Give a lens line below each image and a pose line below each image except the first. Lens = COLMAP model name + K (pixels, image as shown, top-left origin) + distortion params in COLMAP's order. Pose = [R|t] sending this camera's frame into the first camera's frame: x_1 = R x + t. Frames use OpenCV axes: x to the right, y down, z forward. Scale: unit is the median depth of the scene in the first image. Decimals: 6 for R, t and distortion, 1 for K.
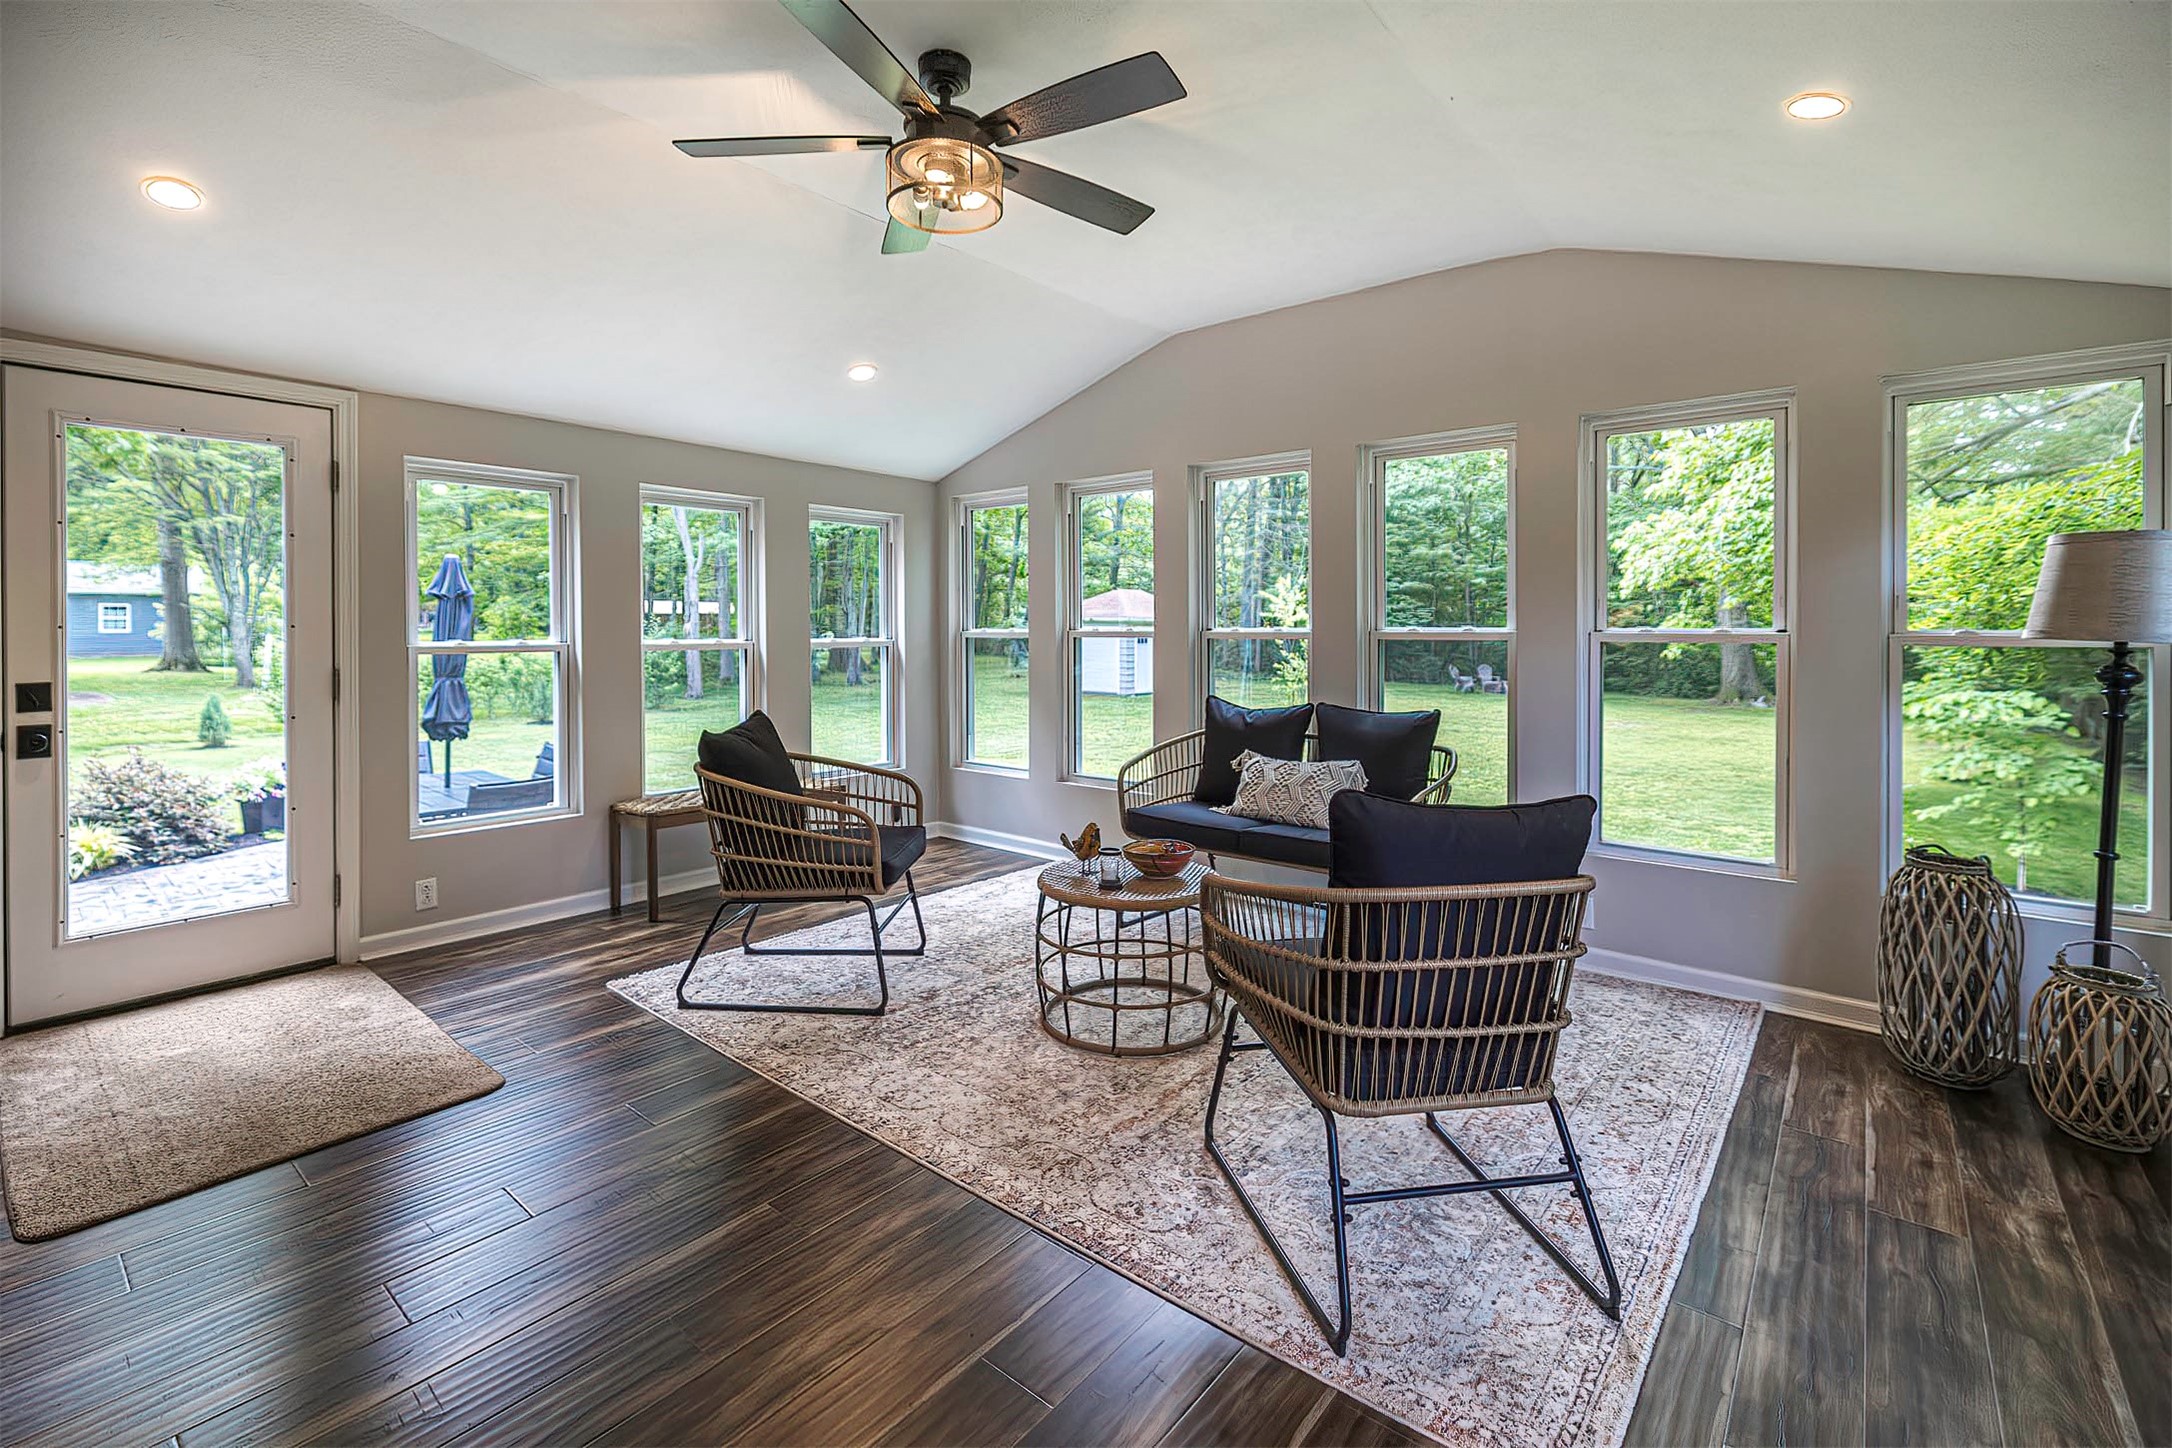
lens RADIAL K [[948.8, 0, 1092.9], [0, 948.8, 642.4], [0, 0, 1]] dist [0.001048, -0.000066]
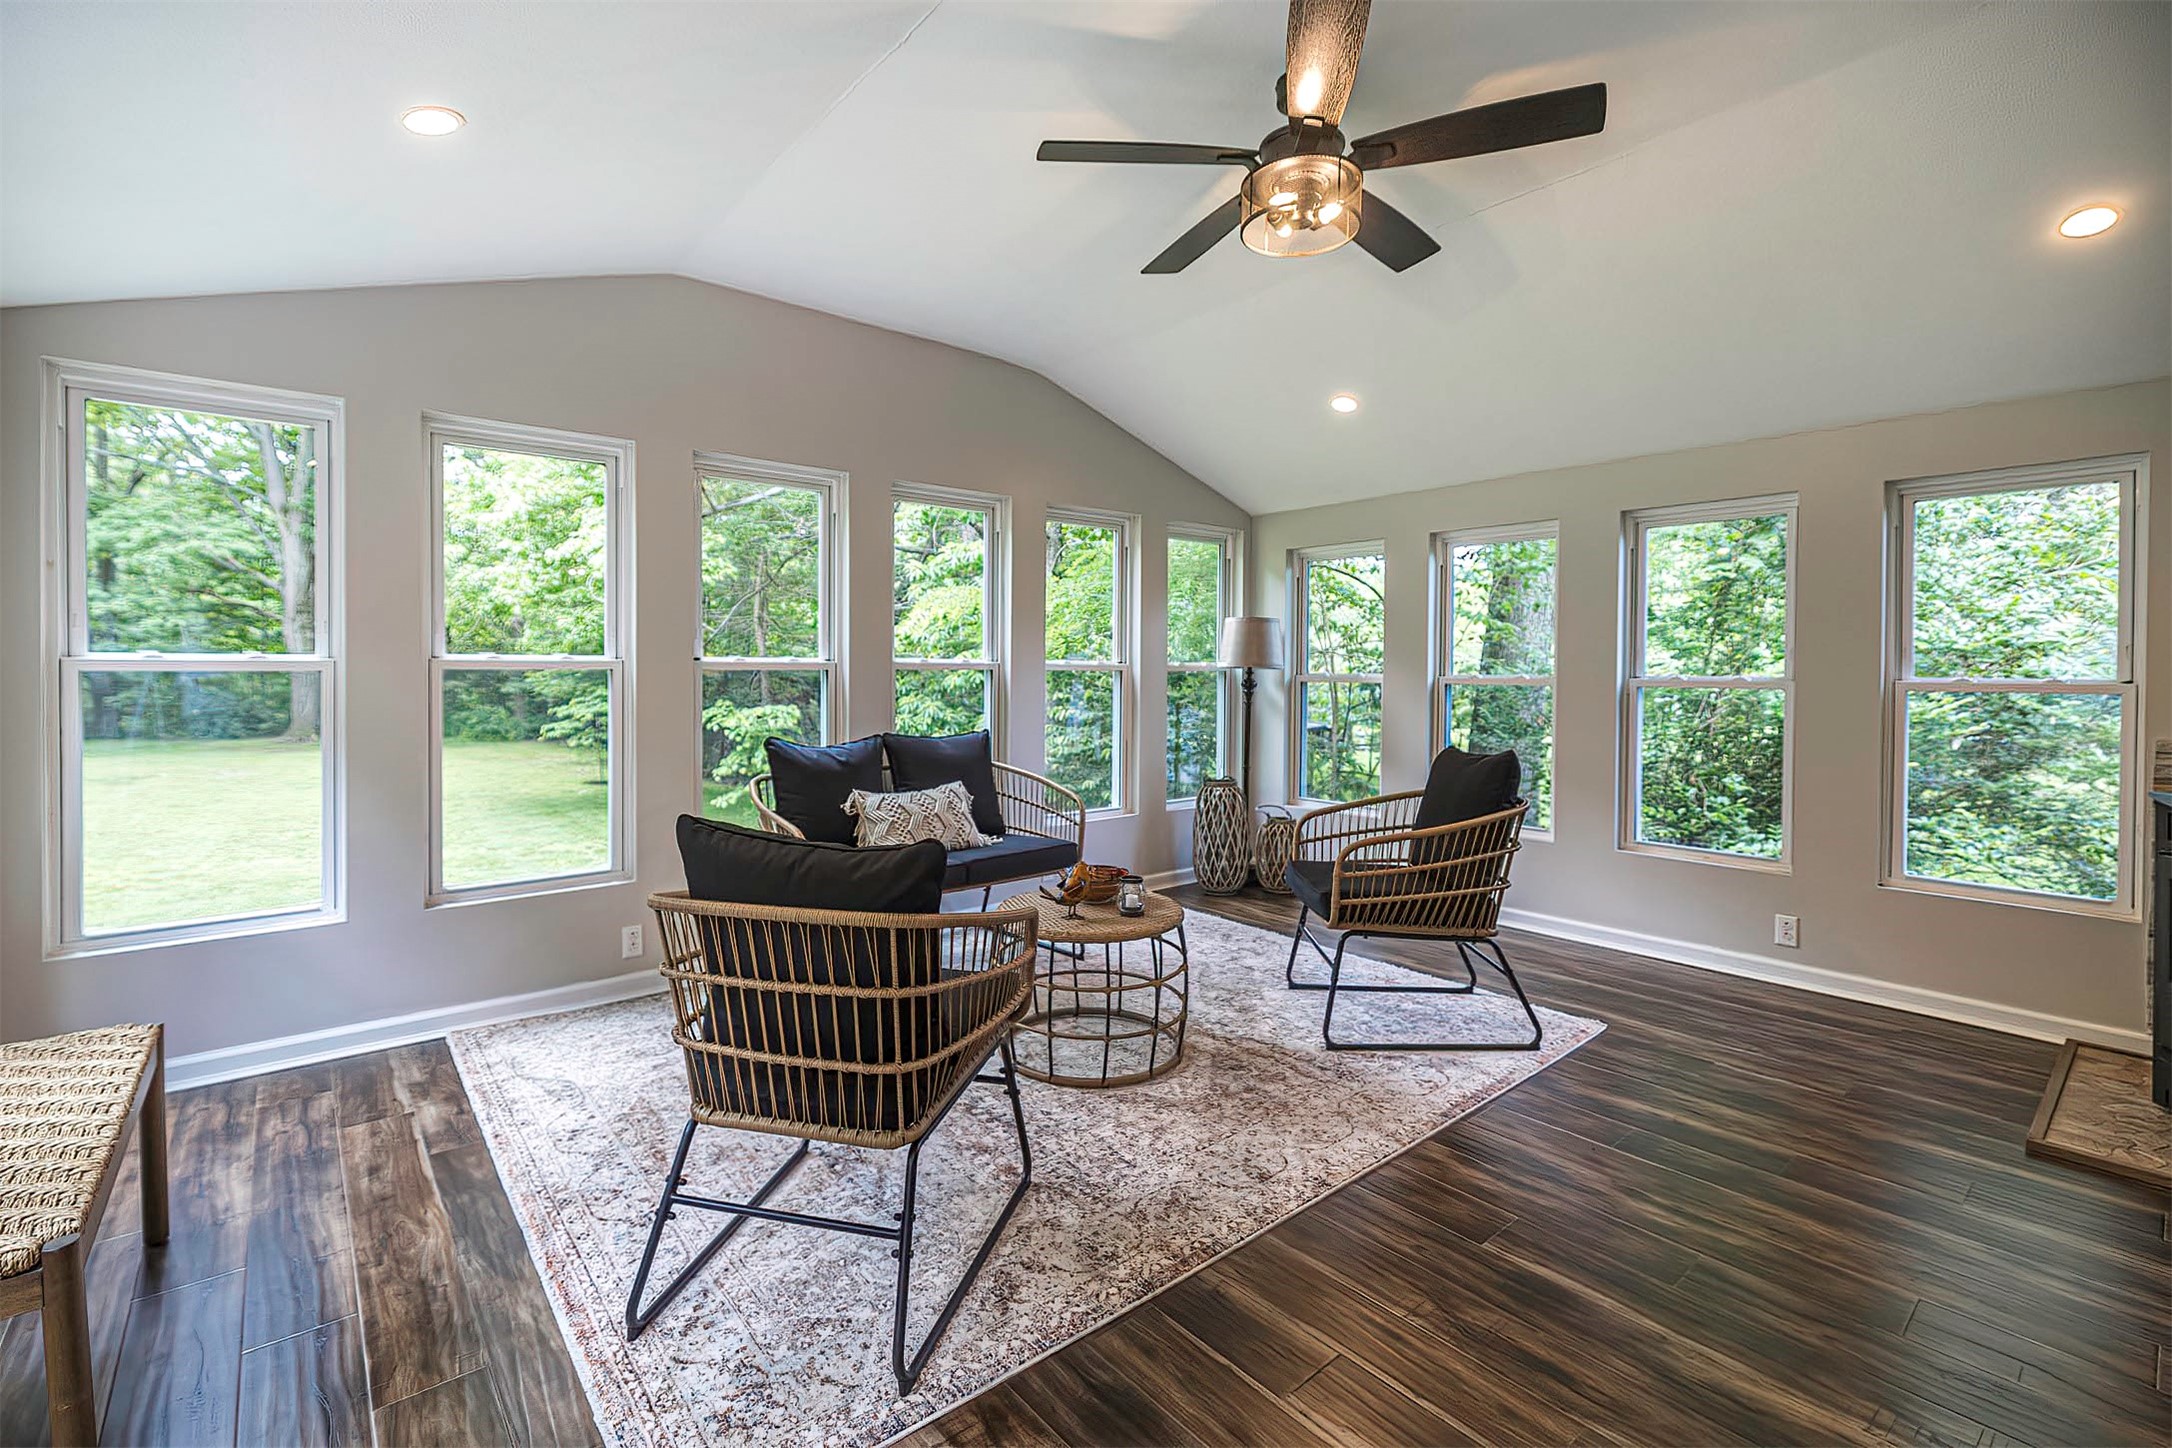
lens RADIAL K [[948.8, 0, 1092.9], [0, 948.8, 642.4], [0, 0, 1]] dist [0.001048, -0.000066]
pose [[0.178344, 0.026029, 0.983624, -0.951657], [0.007445, 0.999586, -0.027801, 0.005172], [-0.983940, 0.012281, 0.178076, 0.837938]]
